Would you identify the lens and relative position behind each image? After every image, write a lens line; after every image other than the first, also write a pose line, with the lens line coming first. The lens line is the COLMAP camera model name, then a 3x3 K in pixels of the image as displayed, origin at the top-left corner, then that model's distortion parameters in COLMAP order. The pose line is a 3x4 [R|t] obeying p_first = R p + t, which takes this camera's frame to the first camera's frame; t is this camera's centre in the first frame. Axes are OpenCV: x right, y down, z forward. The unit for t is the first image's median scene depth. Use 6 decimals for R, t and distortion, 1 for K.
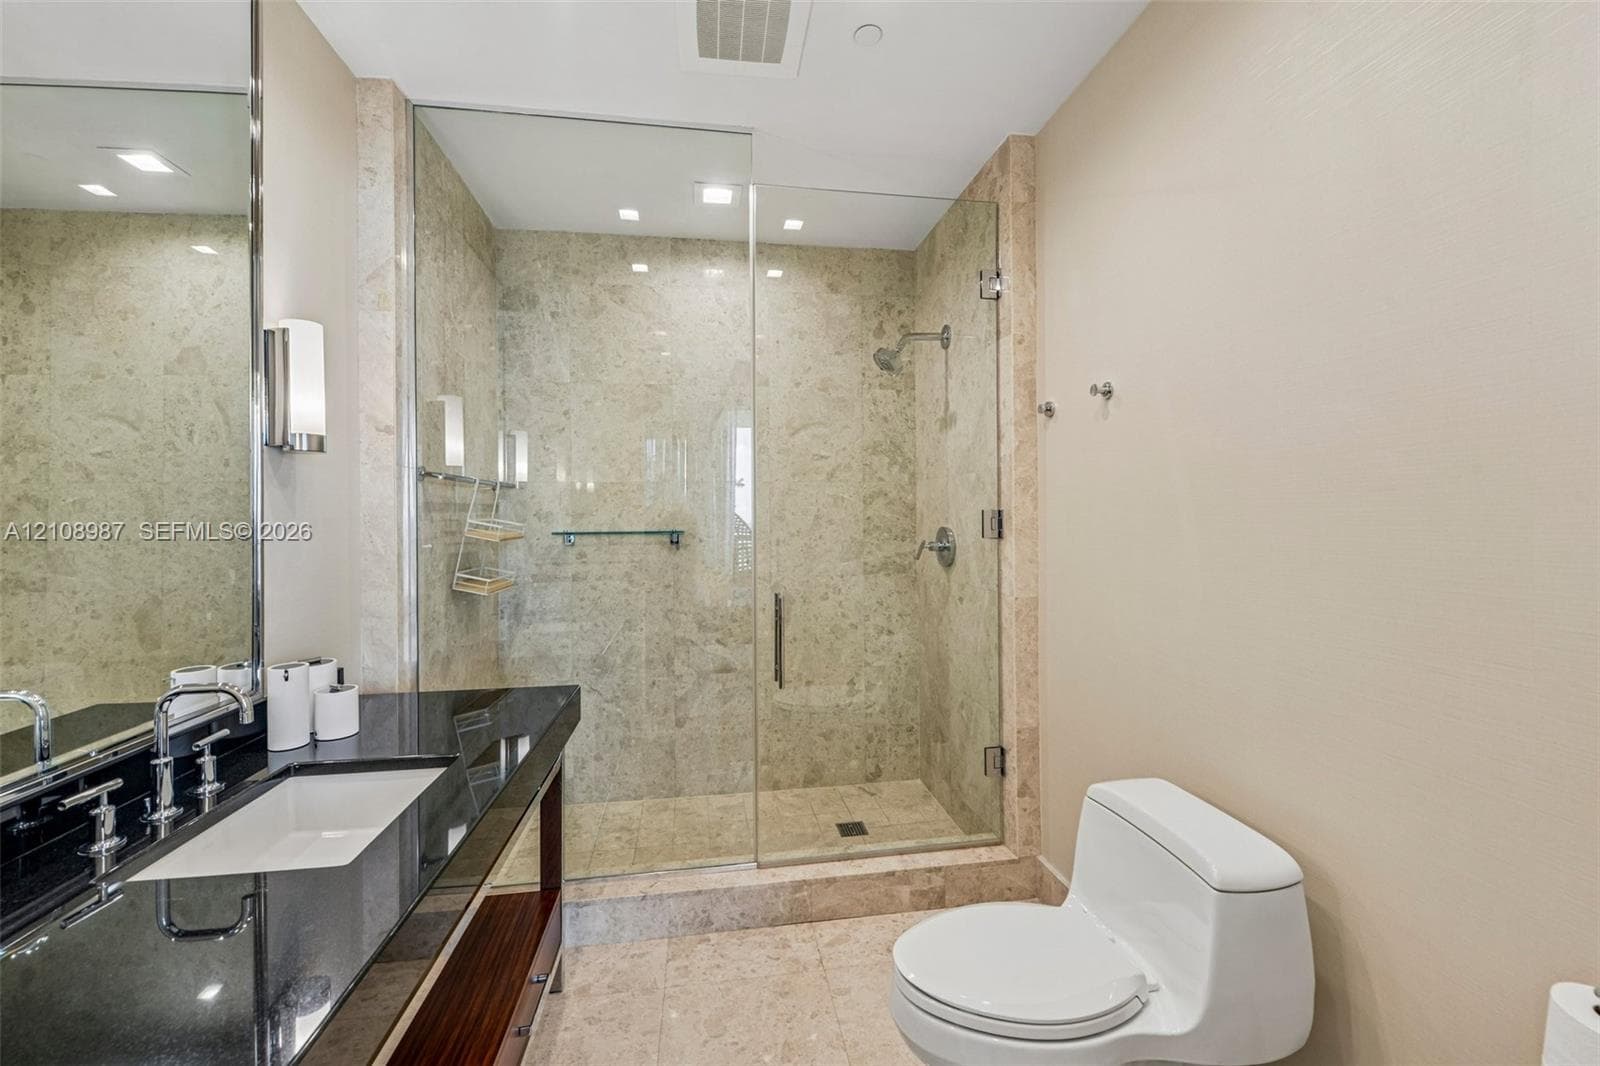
lens RADIAL K [[632.9, 0, 802.8], [0, 632.9, 524.7], [0, 0, 1]] dist [0.000321, -0.000049]
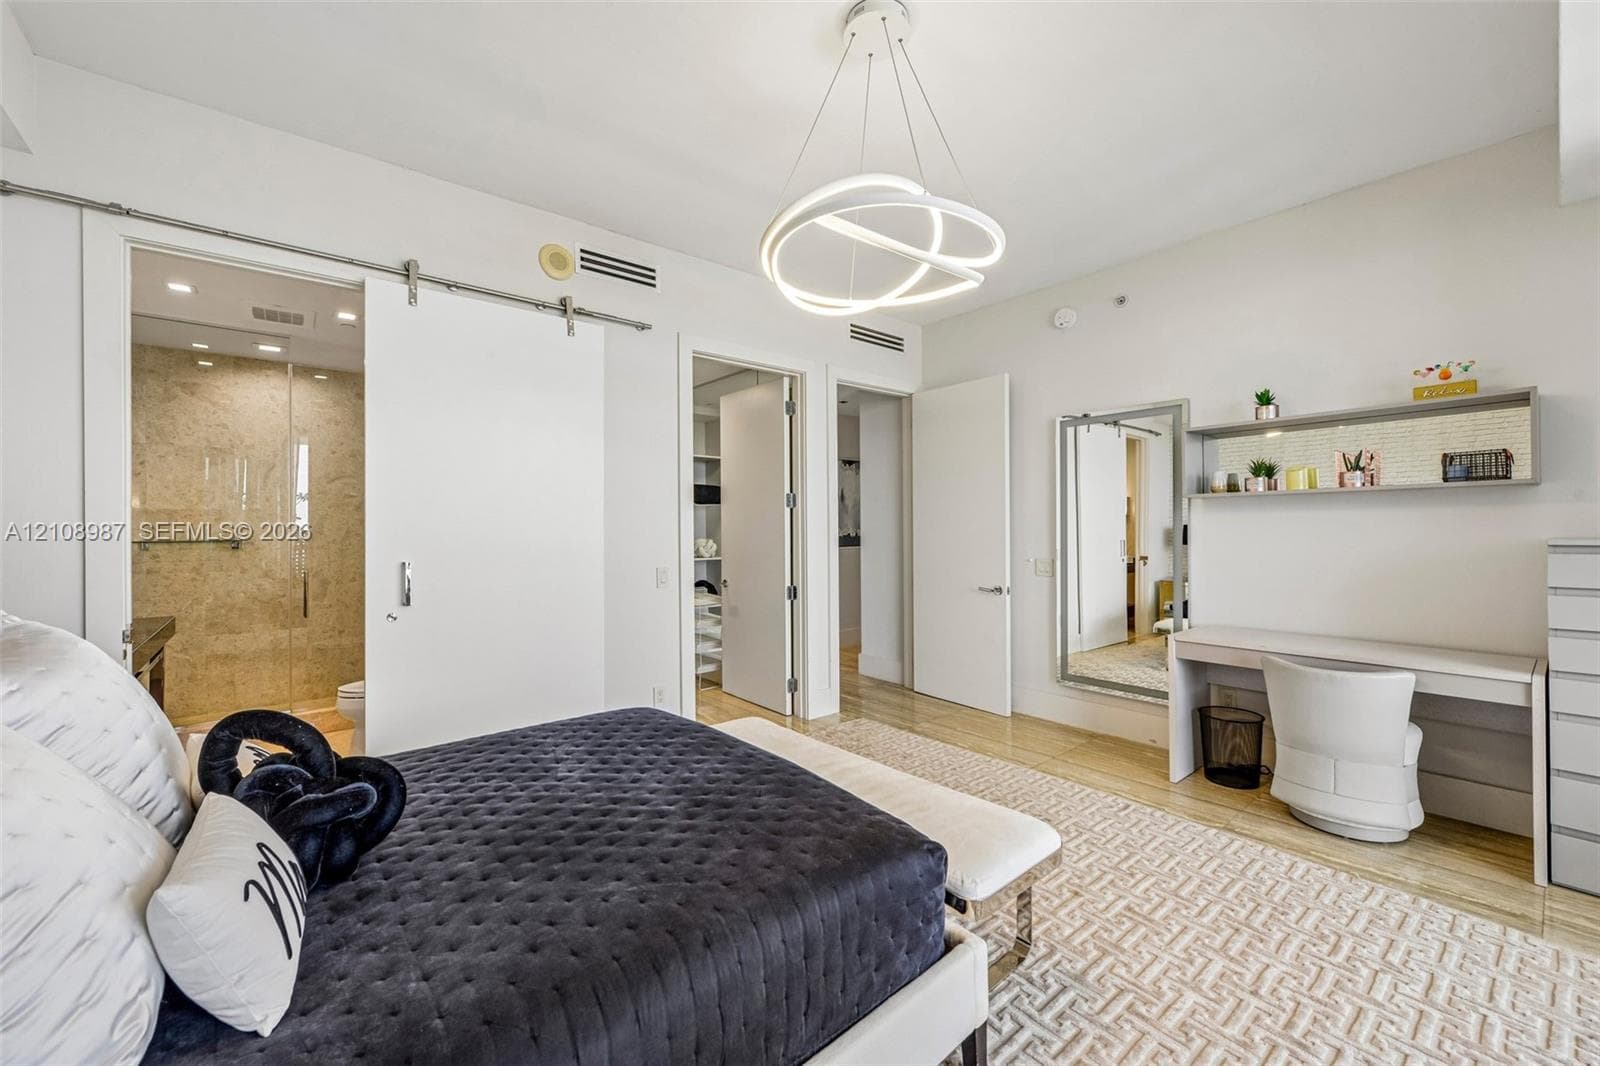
lens RADIAL K [[632.9, 0, 801.0], [0, 632.9, 534.9], [0, 0, 1]] dist [0.000321, -0.000049]
pose [[0.852117, 0.002222, 0.523346, 0.177212], [0.003757, 0.999939, -0.010363, 0.017362], [-0.523338, 0.010797, 0.852057, -1.108430]]
